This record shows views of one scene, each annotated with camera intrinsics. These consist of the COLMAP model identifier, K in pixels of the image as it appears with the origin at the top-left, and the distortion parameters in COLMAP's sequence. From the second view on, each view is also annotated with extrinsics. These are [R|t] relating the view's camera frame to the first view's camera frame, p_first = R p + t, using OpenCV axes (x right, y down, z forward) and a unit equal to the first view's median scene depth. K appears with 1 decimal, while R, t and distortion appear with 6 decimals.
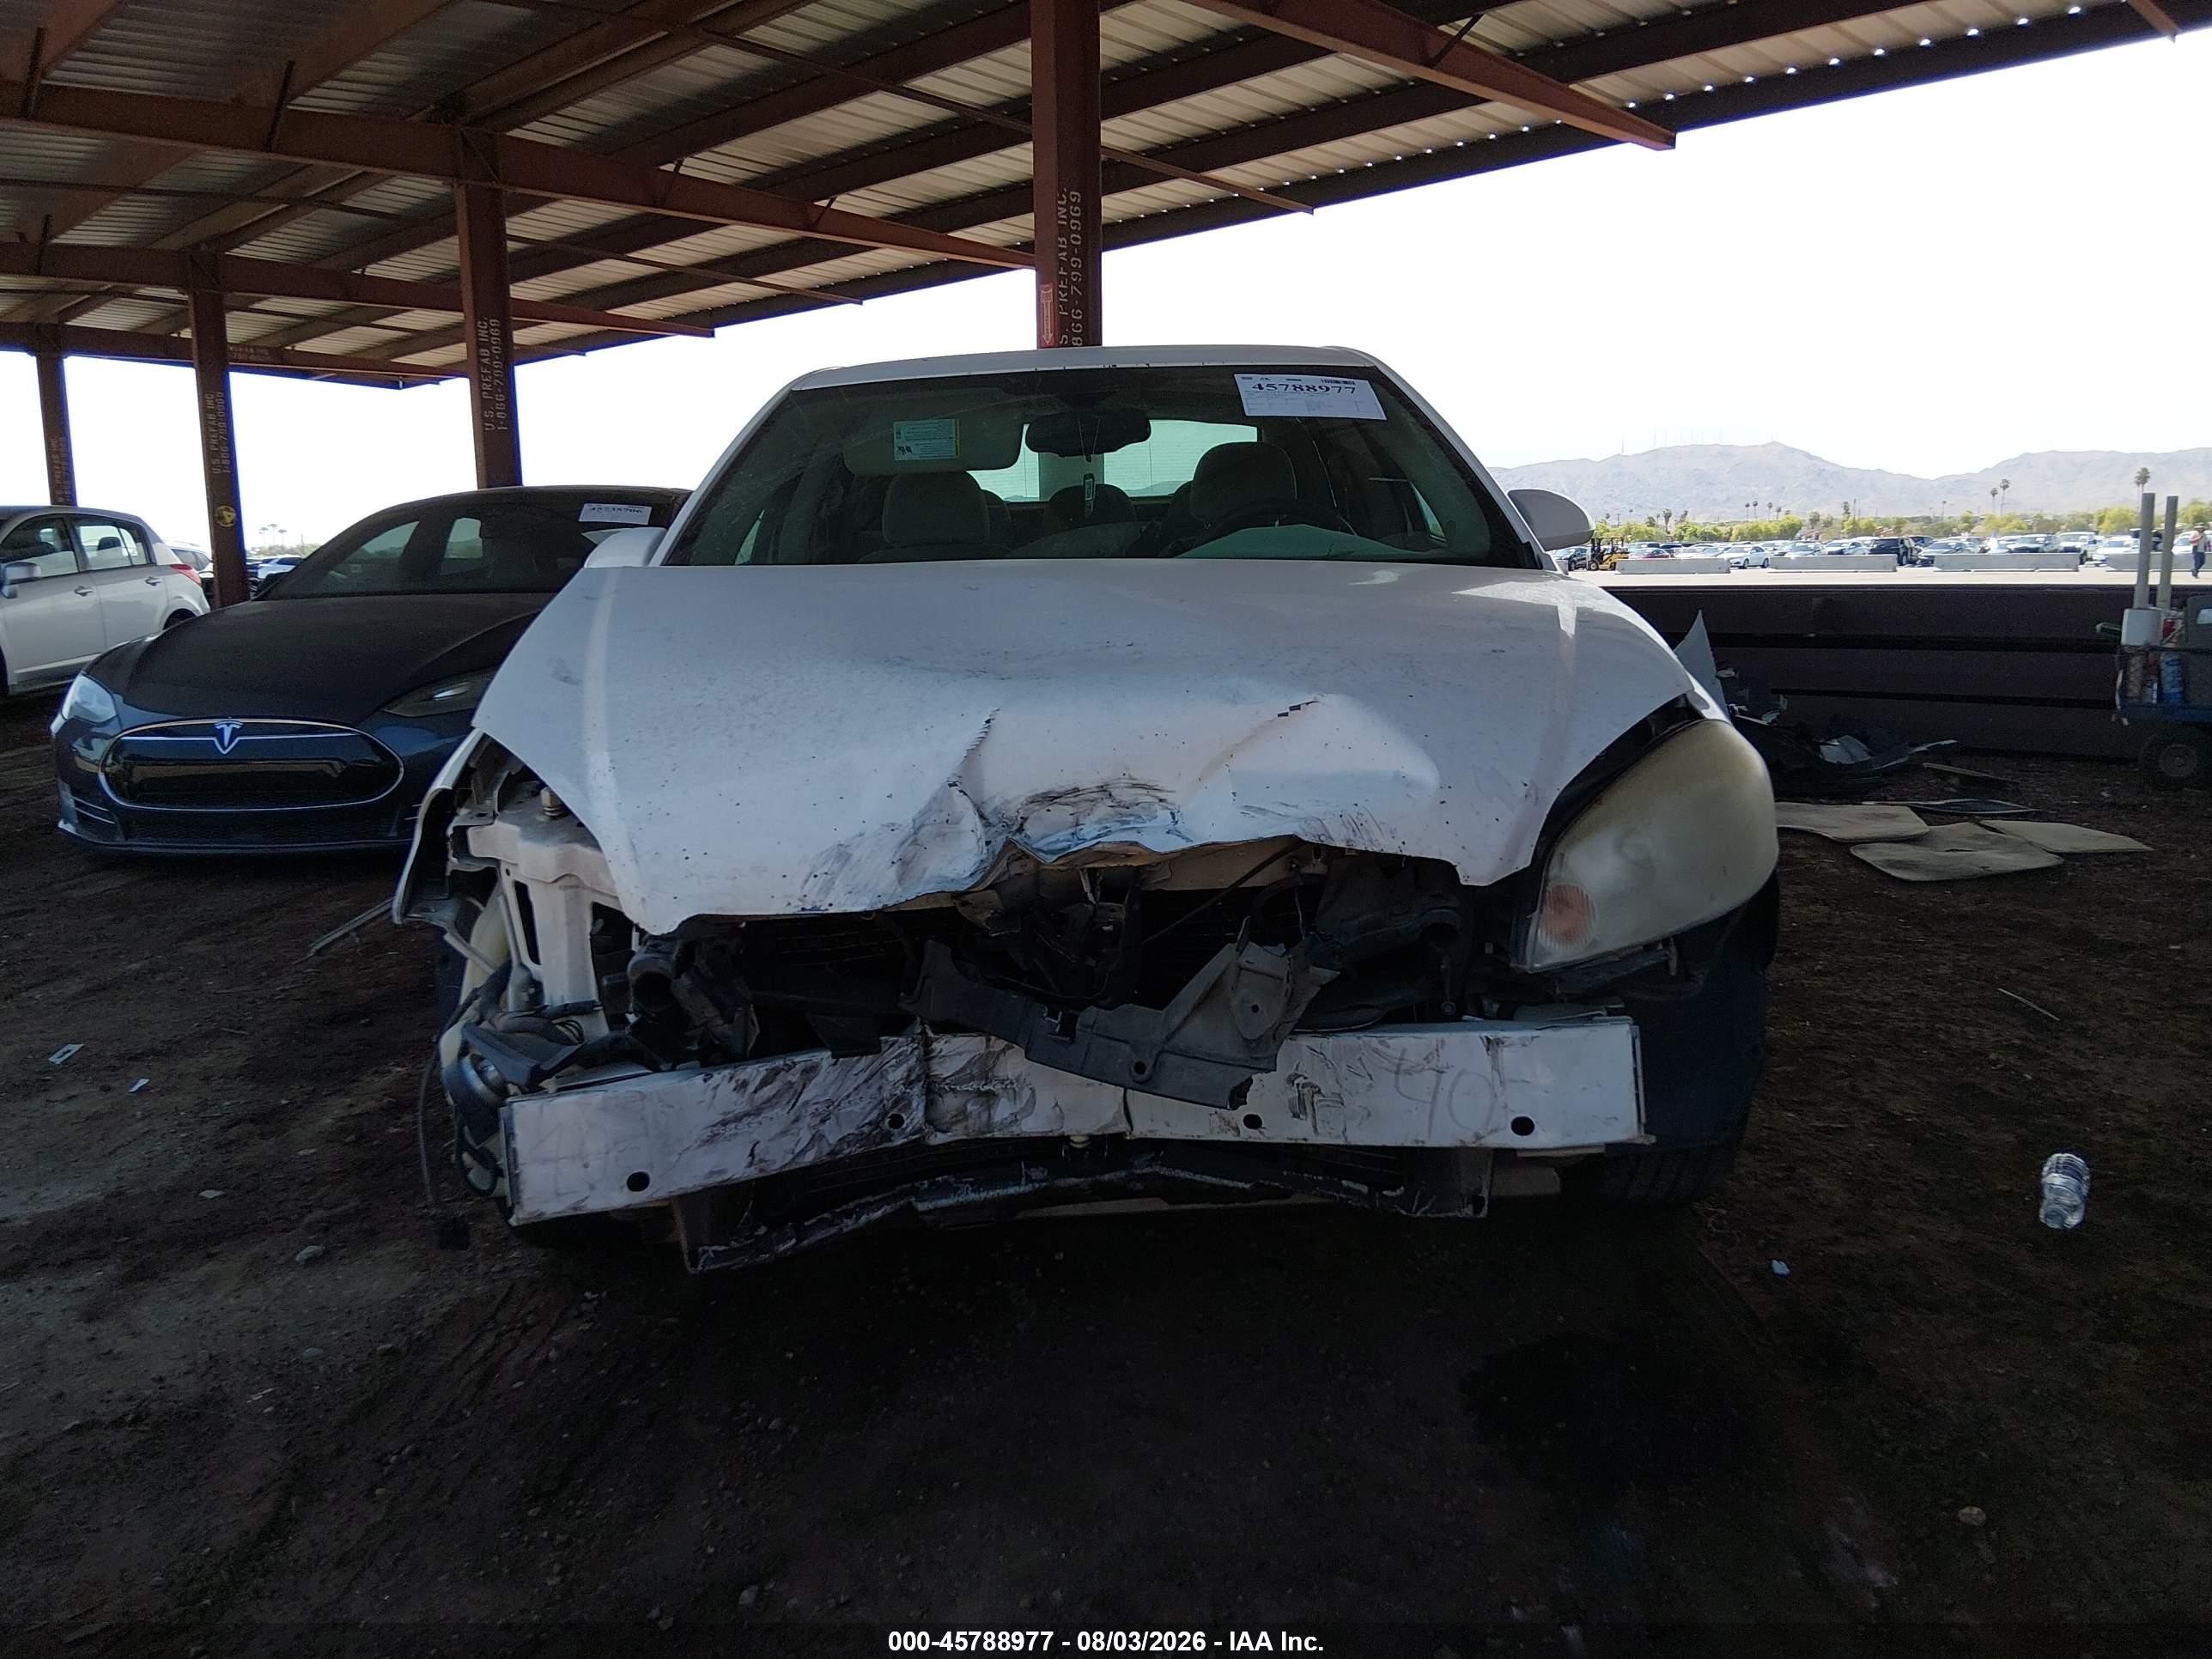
lens RADIAL K [[1691.7, 0, 1106.0], [0, 1691.7, 829.5], [0, 0, 1]] dist [0.118009, -0.185275]
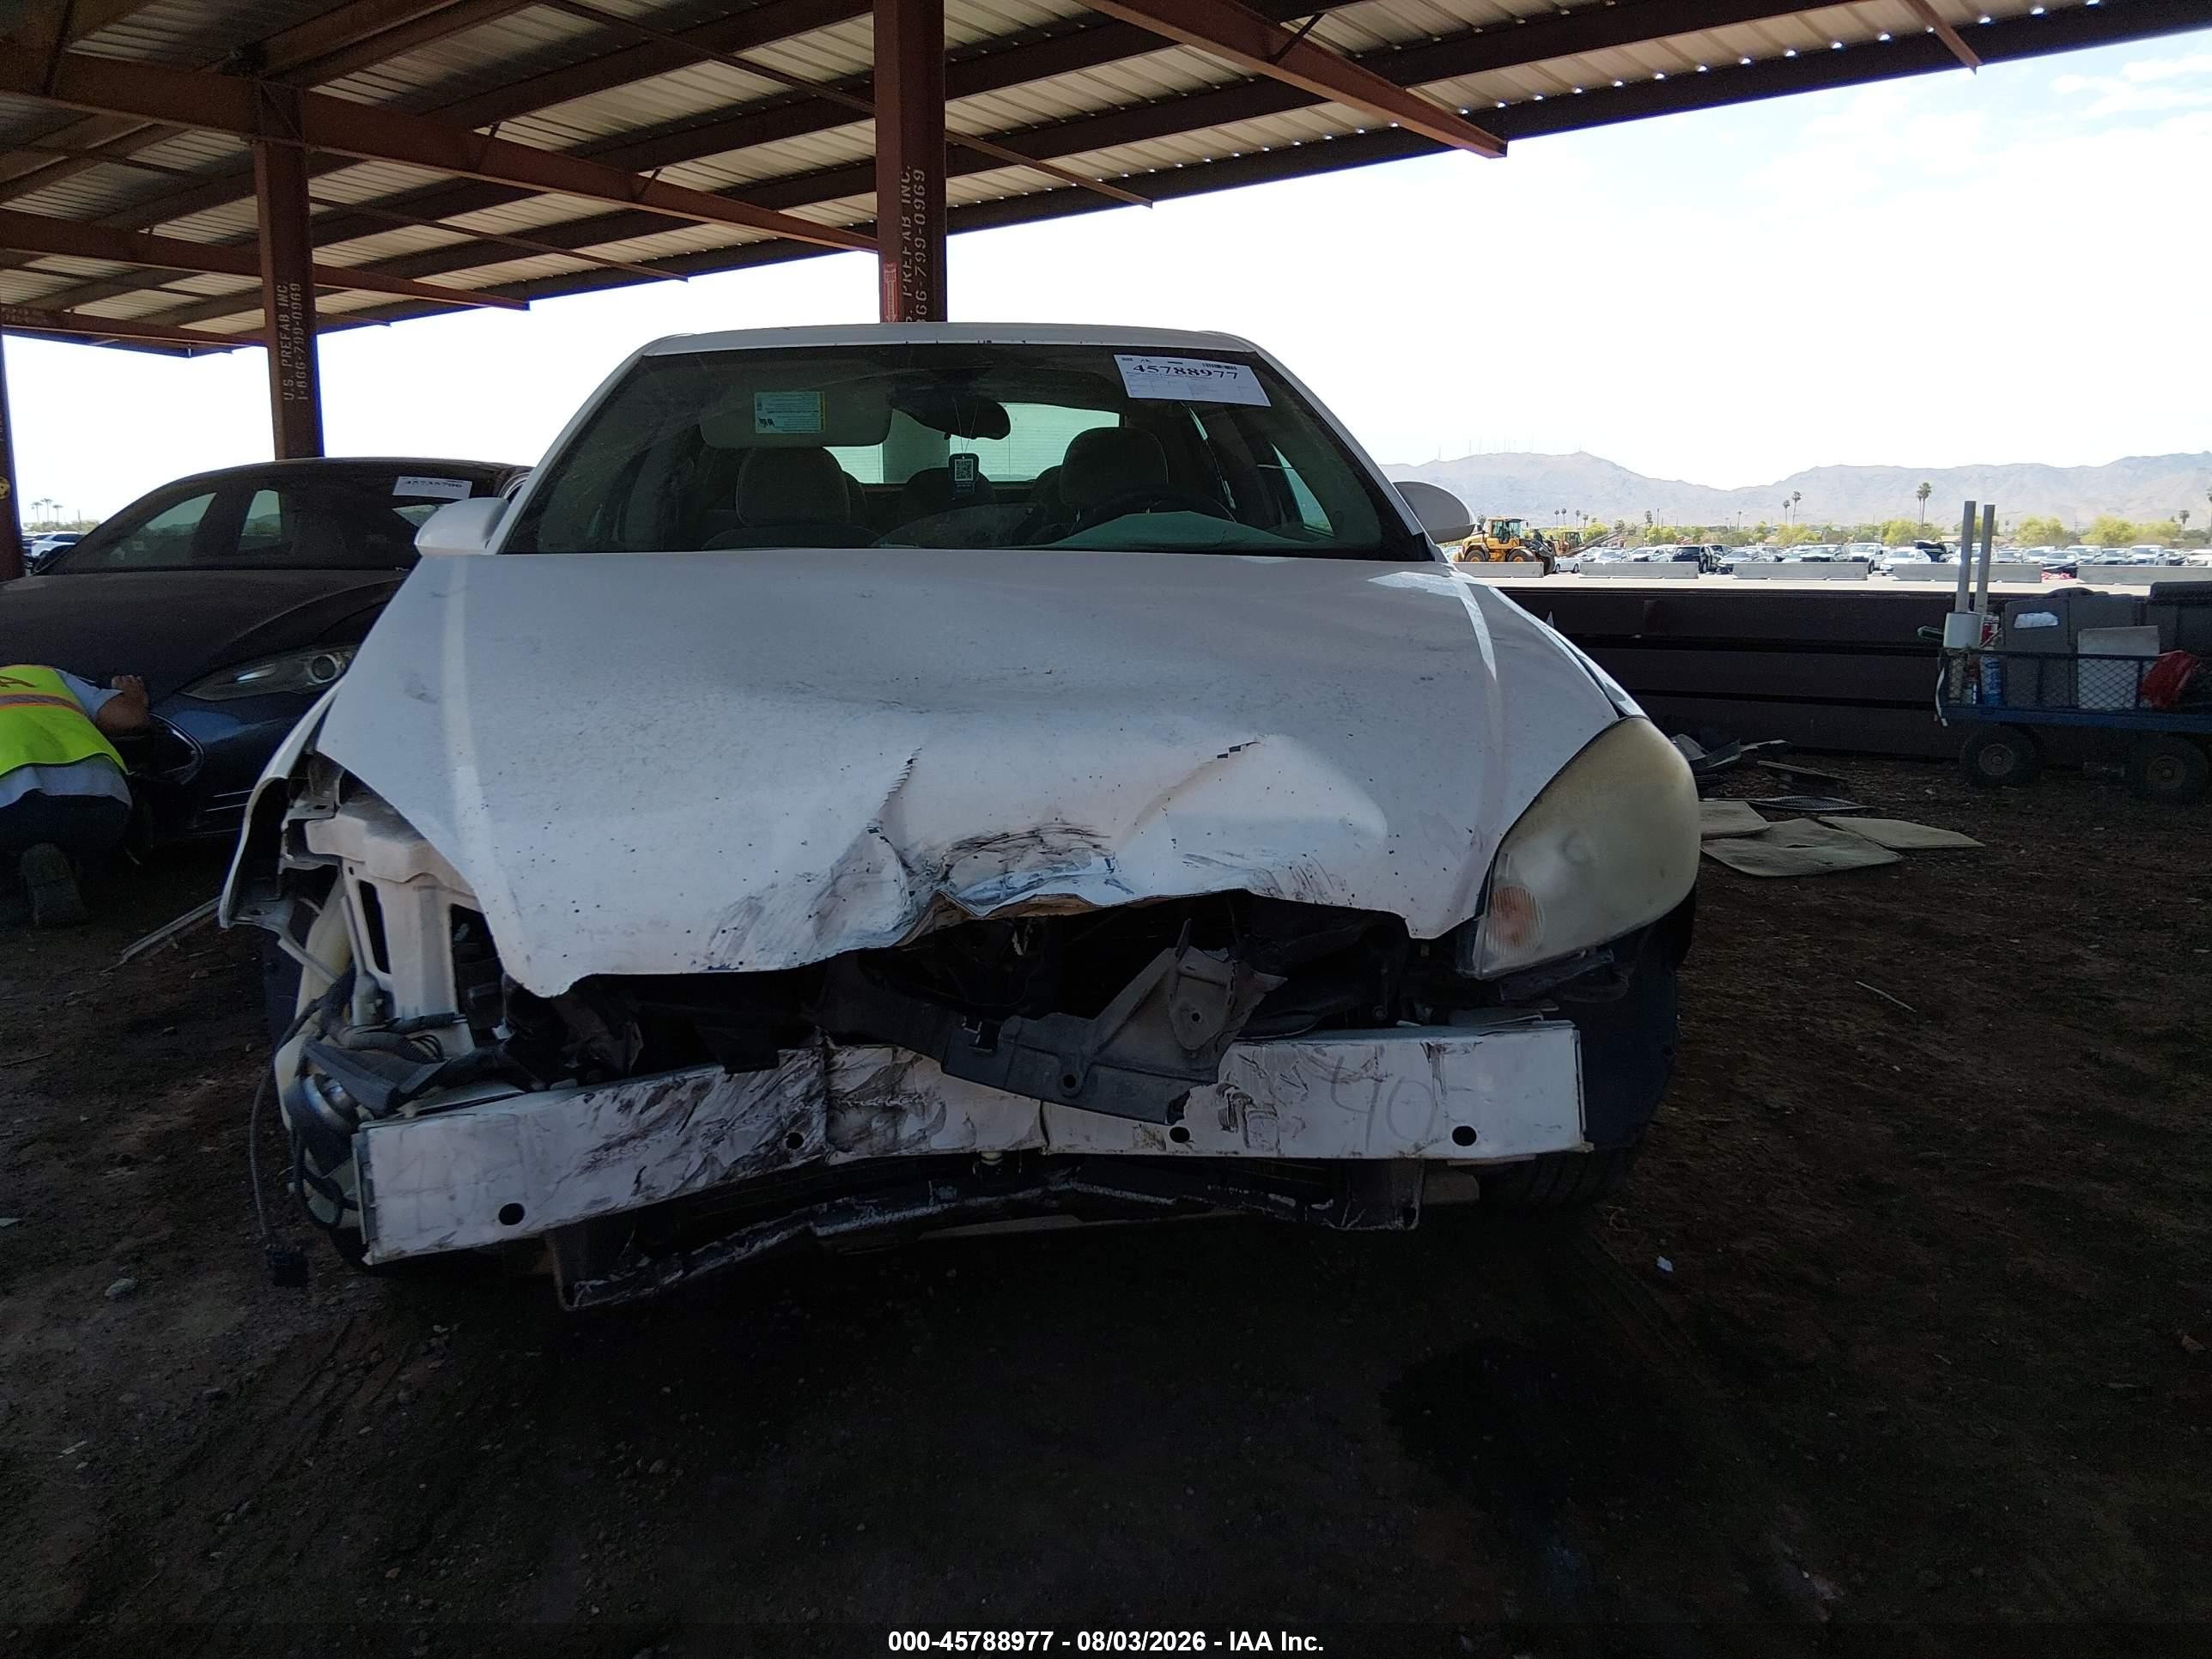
lens RADIAL K [[1685.9, 0, 1113.0], [0, 1685.9, 850.7], [0, 0, 1]] dist [0.087098, -0.141902]
pose [[0.994305, 0.000690, 0.106569, -0.036771], [-0.002445, 0.999863, 0.016346, -0.001072], [-0.106543, -0.016513, 0.994171, 0.050738]]
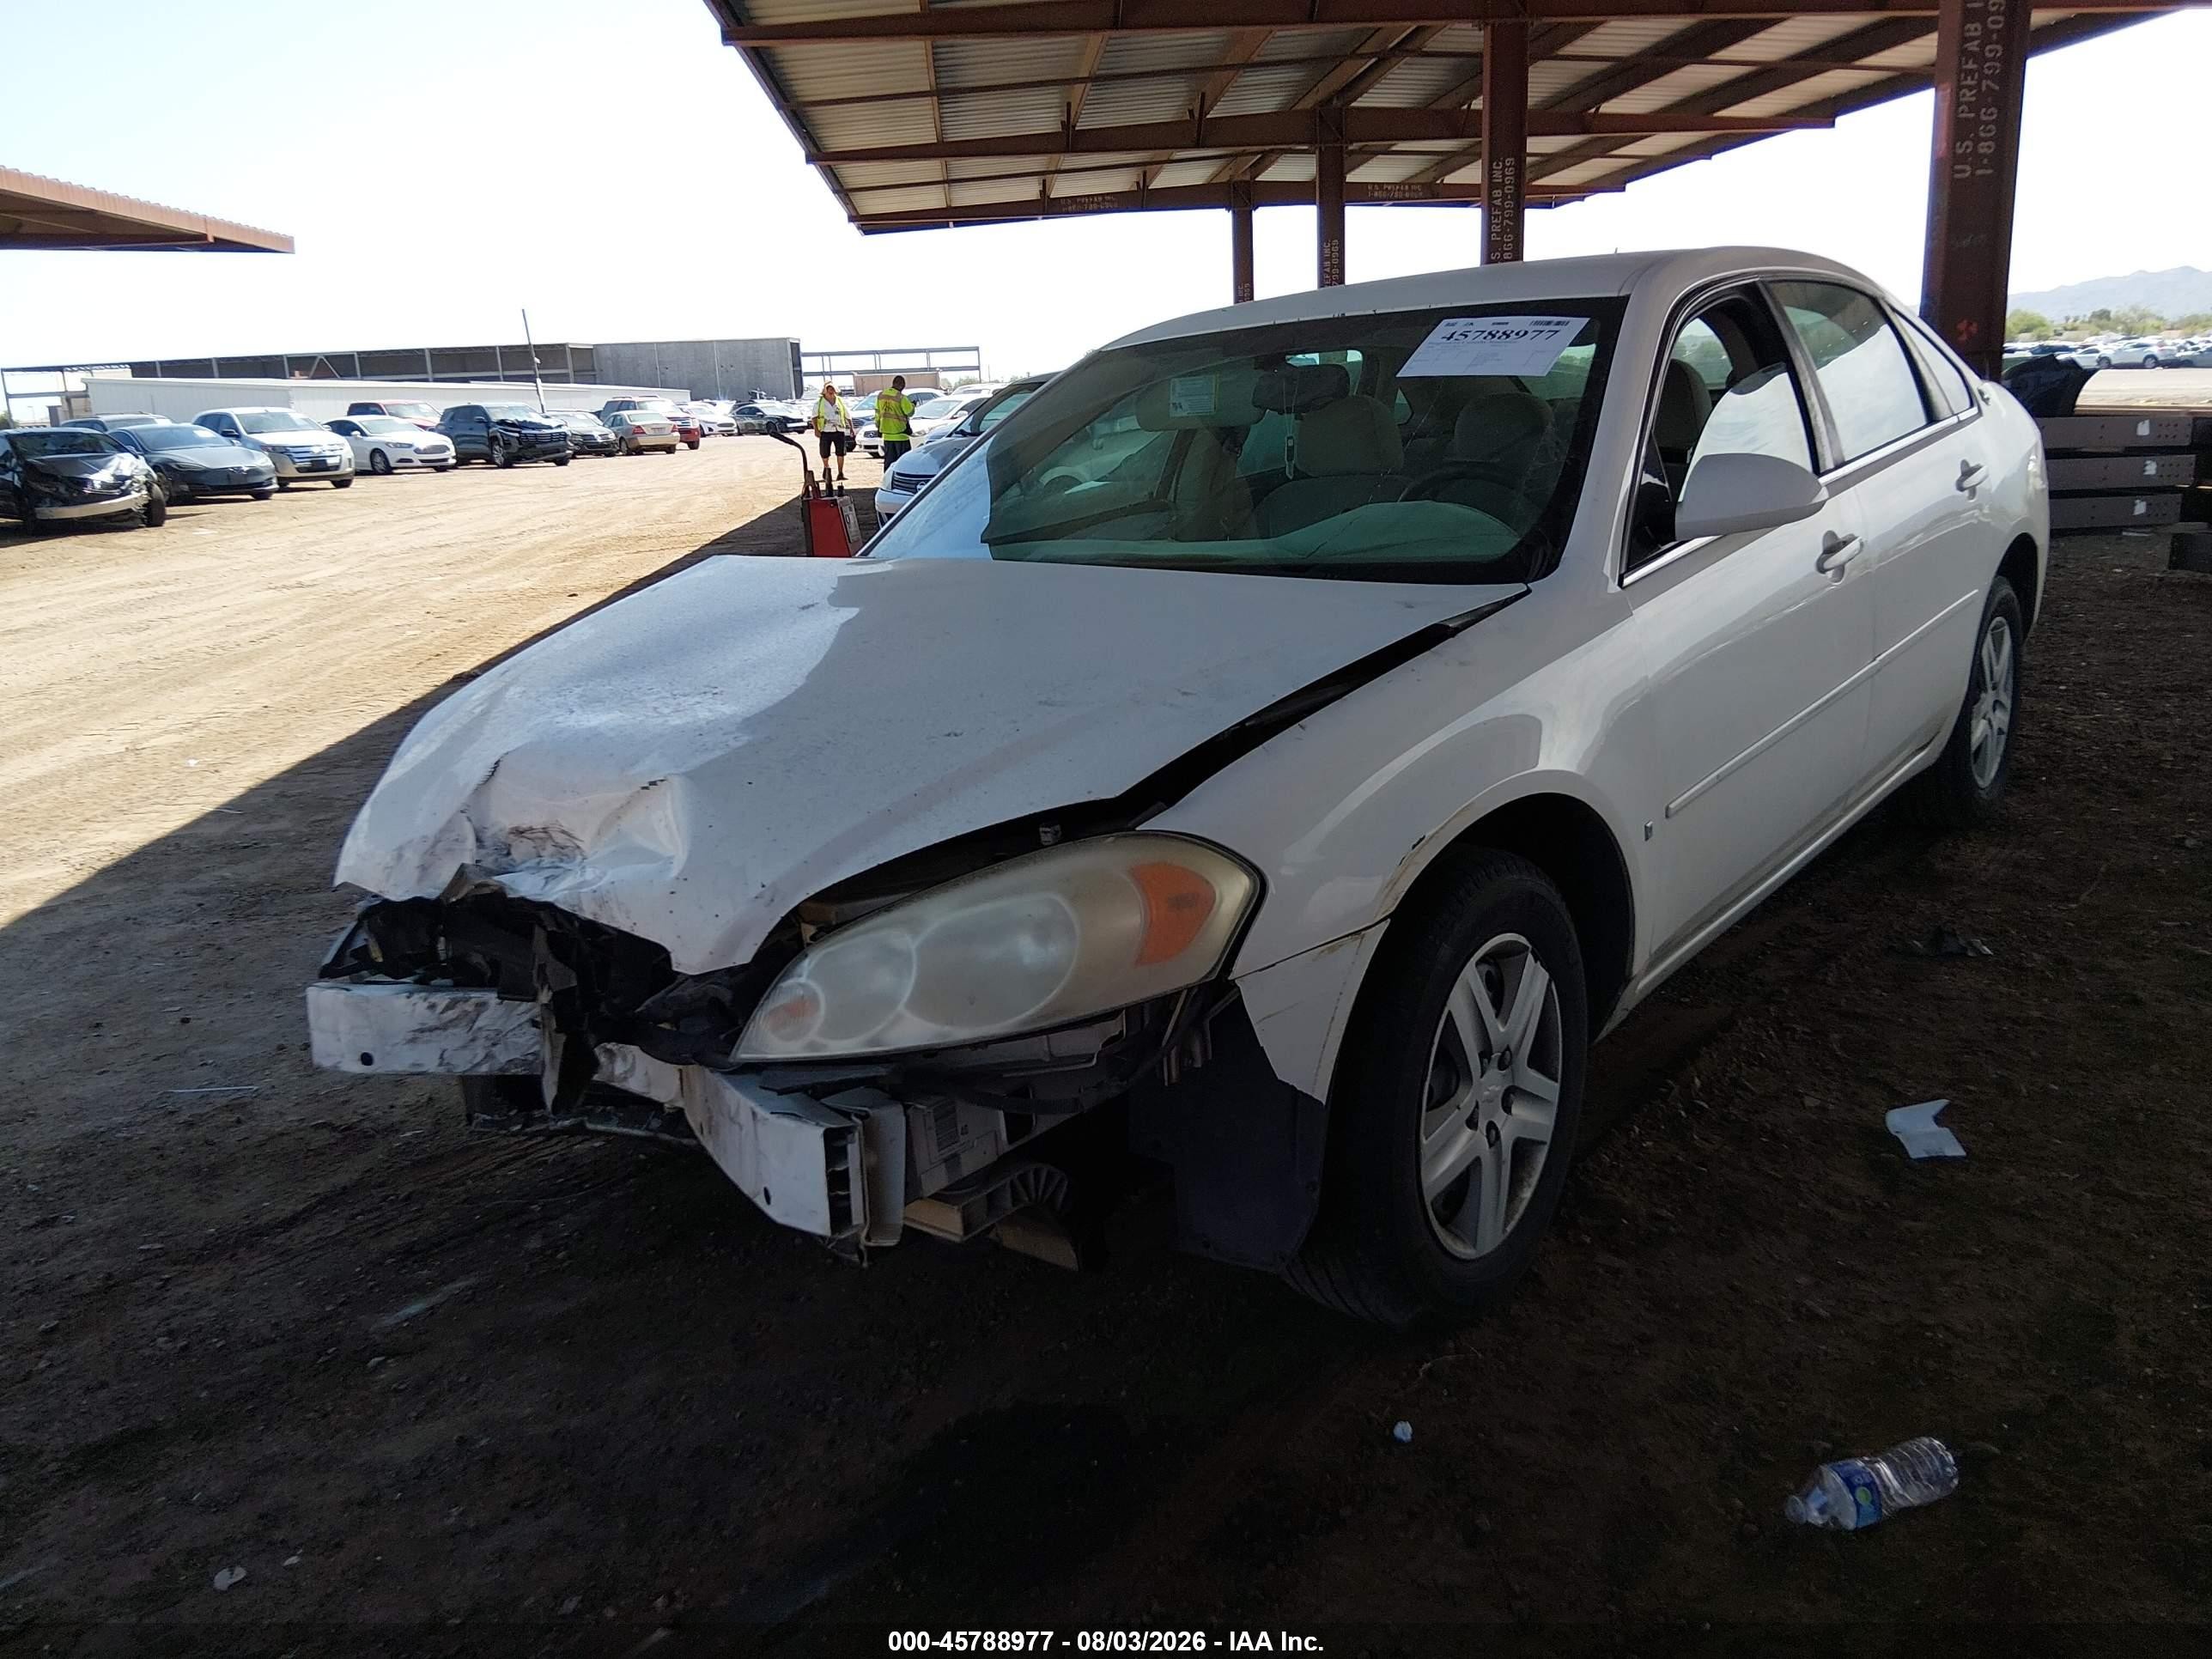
lens RADIAL K [[1691.7, 0, 1106.0], [0, 1691.7, 829.5], [0, 0, 1]] dist [0.118009, -0.185275]
pose [[0.774429, 0.144743, -0.615881, 0.705305], [-0.074116, 0.987530, 0.138891, -0.149370], [0.628304, -0.061915, 0.775500, 0.209375]]
